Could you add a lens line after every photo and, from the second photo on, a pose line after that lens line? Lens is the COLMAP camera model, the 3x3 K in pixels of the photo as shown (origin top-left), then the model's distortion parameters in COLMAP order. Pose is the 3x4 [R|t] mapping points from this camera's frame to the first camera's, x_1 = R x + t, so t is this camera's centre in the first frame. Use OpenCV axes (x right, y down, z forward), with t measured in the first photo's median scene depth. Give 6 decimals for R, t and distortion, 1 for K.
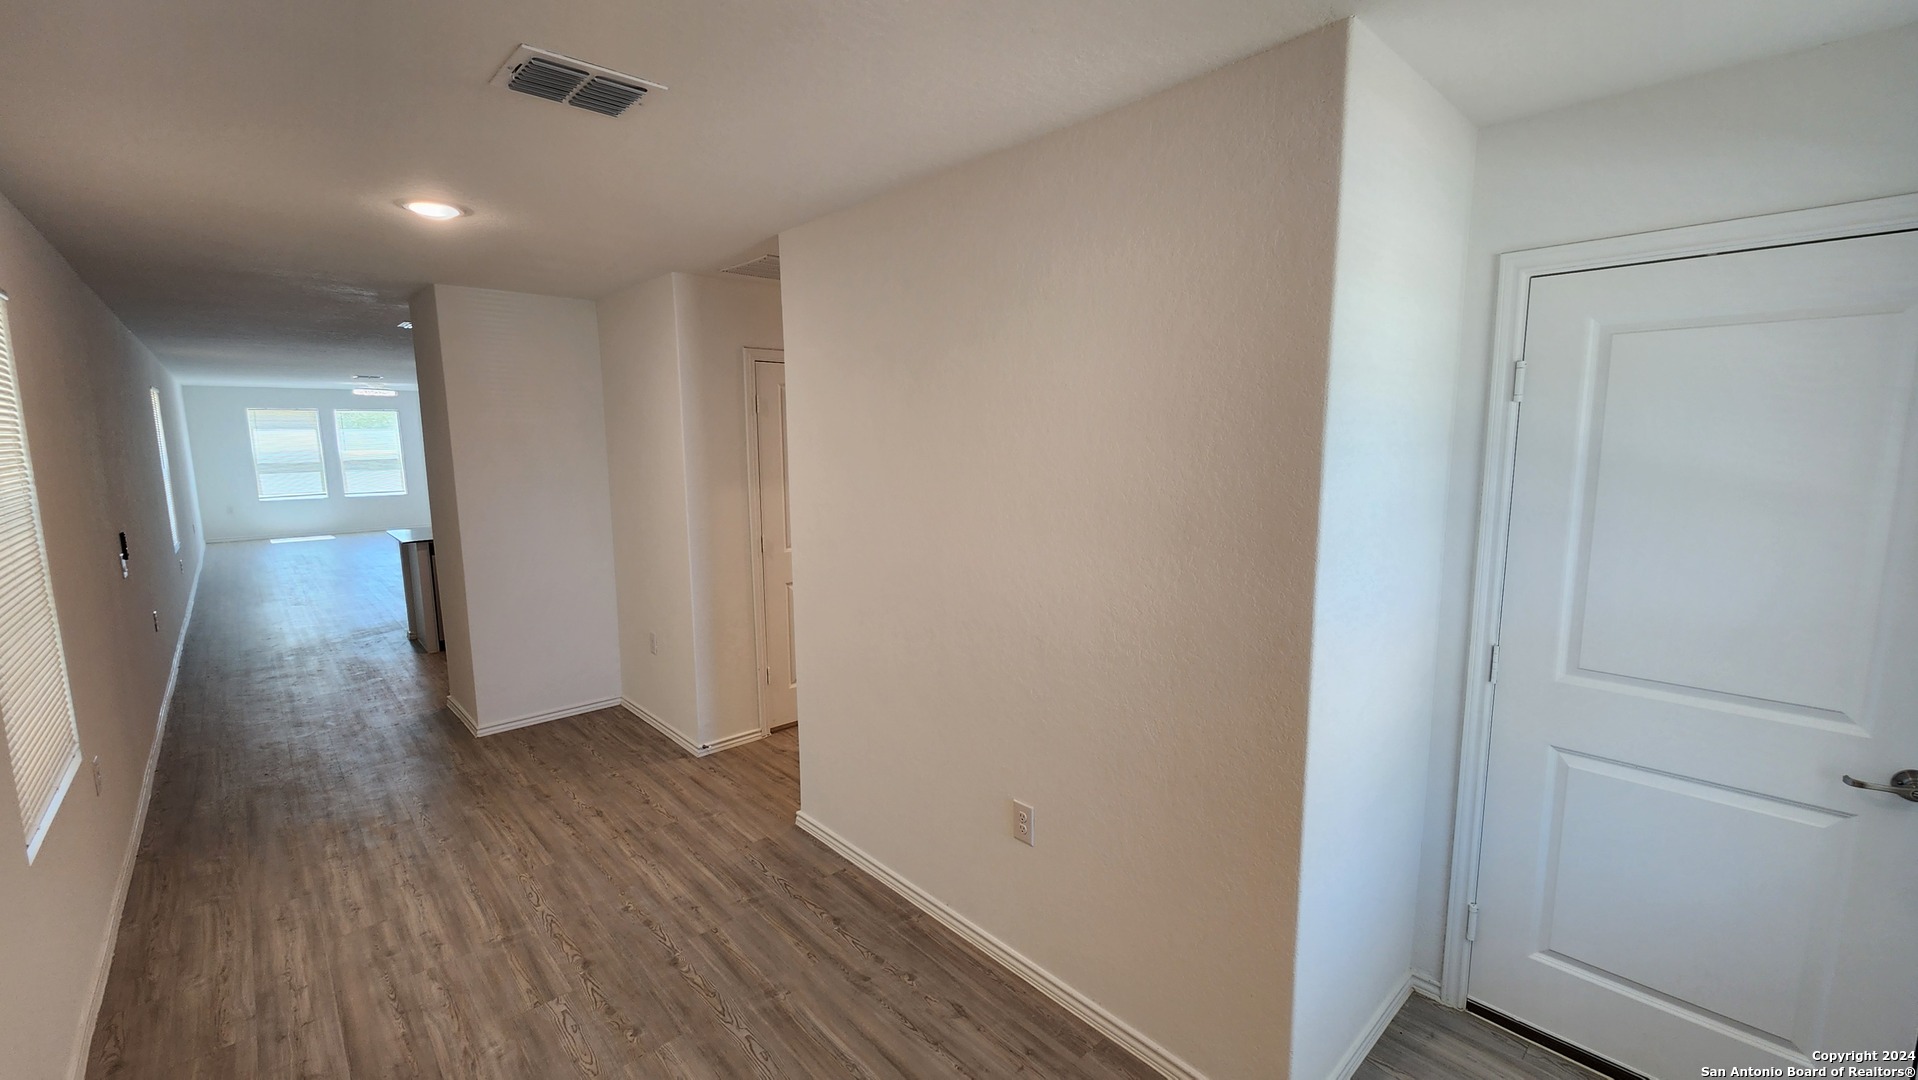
lens RADIAL K [[783.3, 0, 965.7], [0, 783.3, 546.5], [0, 0, 1]] dist [-0.000595, 0.000188]
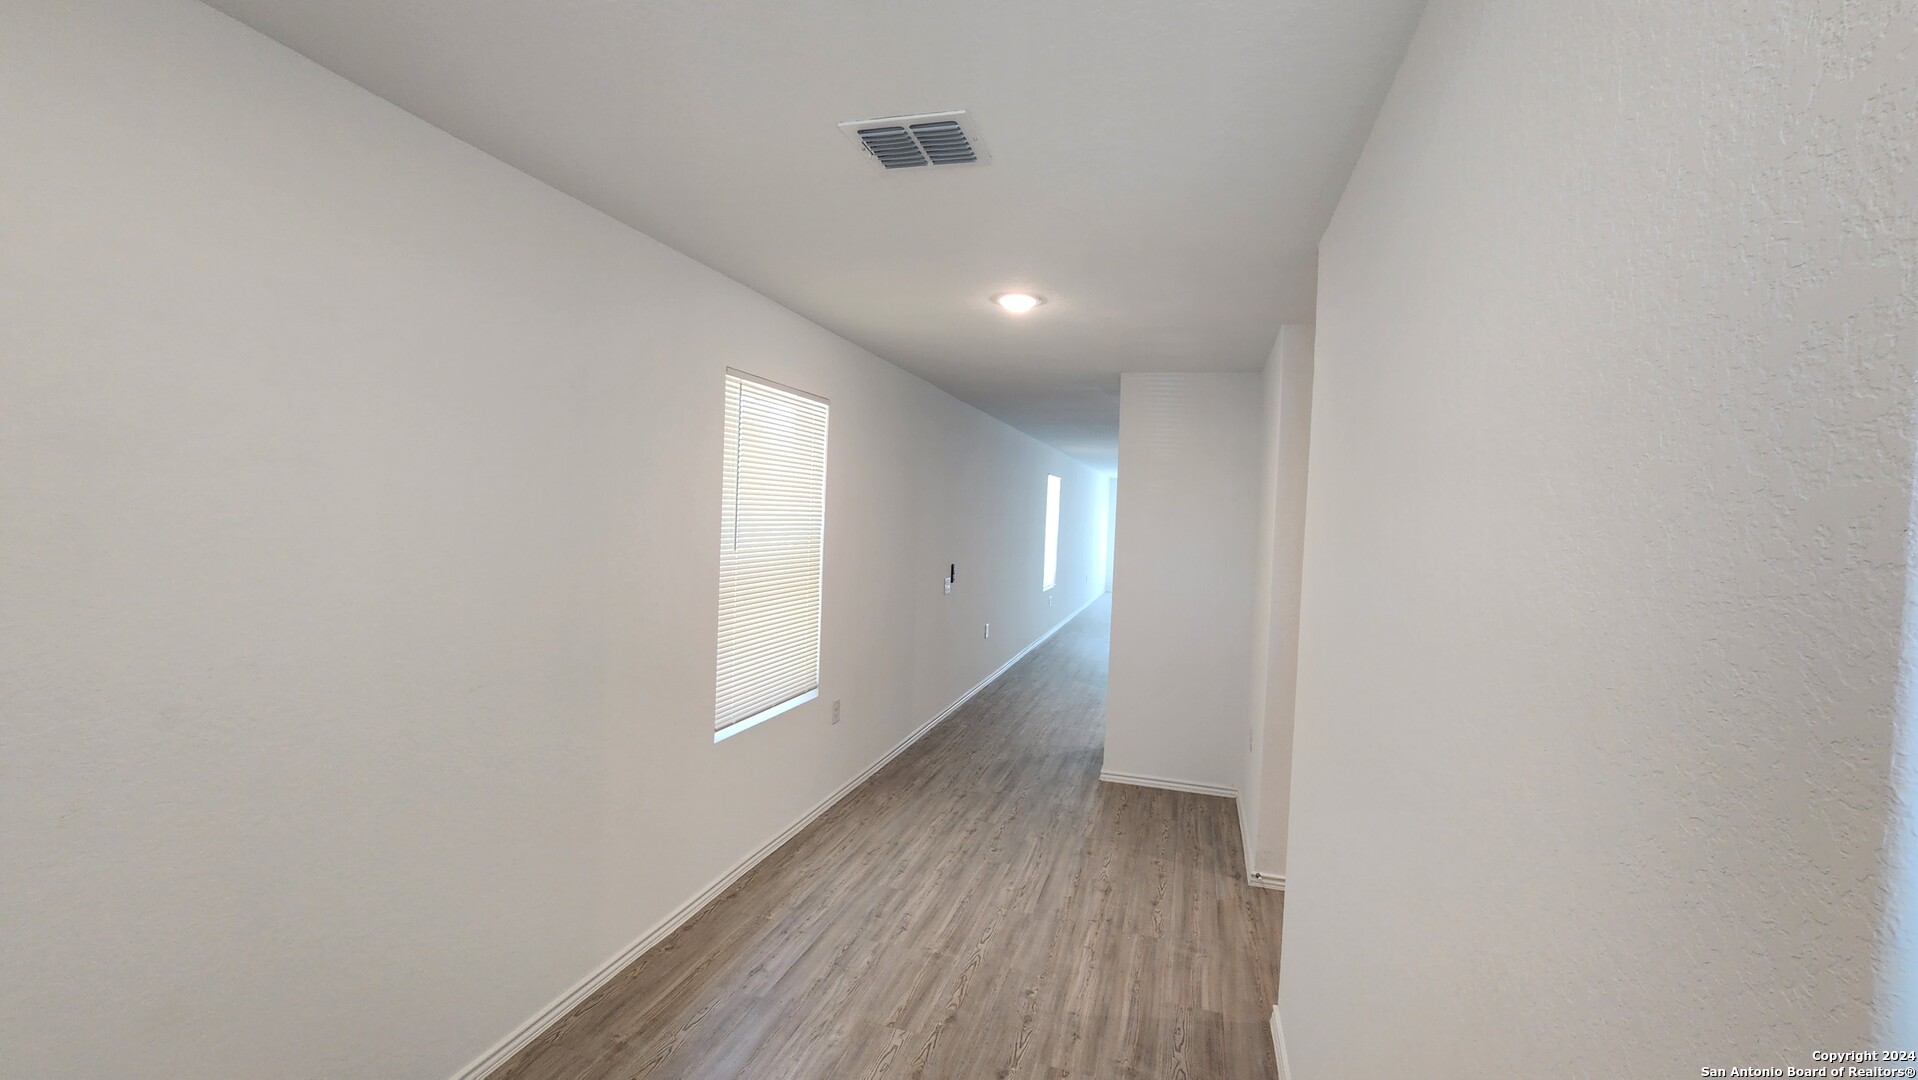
lens RADIAL K [[783.3, 0, 966.9], [0, 783.3, 531.0], [0, 0, 1]] dist [-0.000595, 0.000188]
pose [[0.515710, 0.047456, -0.855448, 0.270797], [-0.169024, 0.984477, -0.047283, -0.016693], [0.839925, 0.168975, 0.515726, 0.340493]]
